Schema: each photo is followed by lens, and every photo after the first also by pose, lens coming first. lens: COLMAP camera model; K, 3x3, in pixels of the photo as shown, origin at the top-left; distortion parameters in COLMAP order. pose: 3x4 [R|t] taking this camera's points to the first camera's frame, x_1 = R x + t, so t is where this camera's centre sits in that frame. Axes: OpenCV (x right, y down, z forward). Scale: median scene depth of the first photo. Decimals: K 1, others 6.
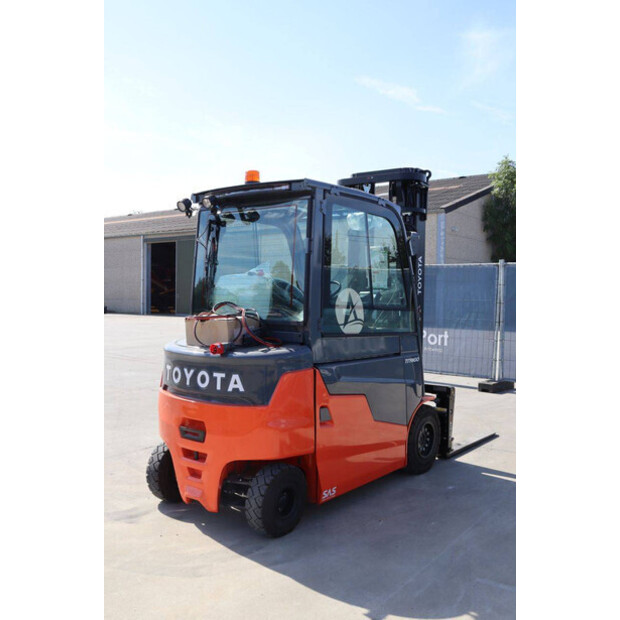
lens RADIAL K [[635.7, 0, 311.3], [0, 635.7, 311.0], [0, 0, 1]] dist [-0.013600, 0.000000]
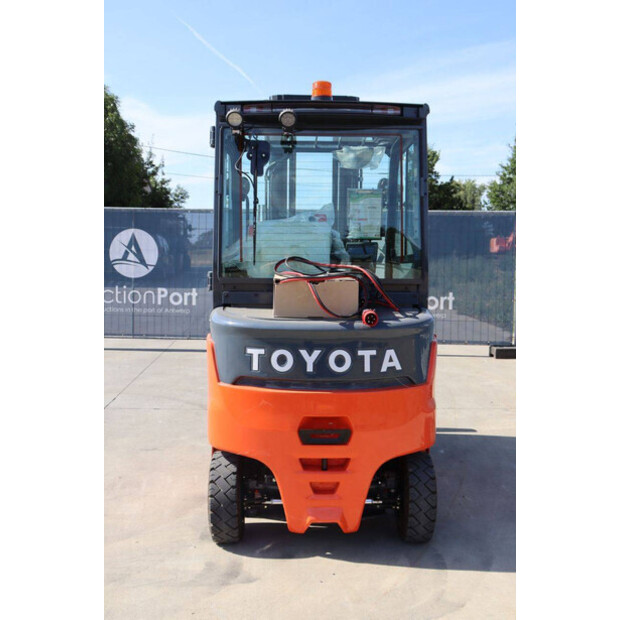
lens RADIAL K [[738.4, 0, 310.8], [0, 738.4, 300.9], [0, 0, 1]] dist [0.003533, 0.000000]
pose [[0.761788, -0.058851, 0.645147, -0.742555], [0.026189, 0.997849, 0.060100, -0.015723], [-0.647296, -0.028888, 0.761691, 0.359501]]
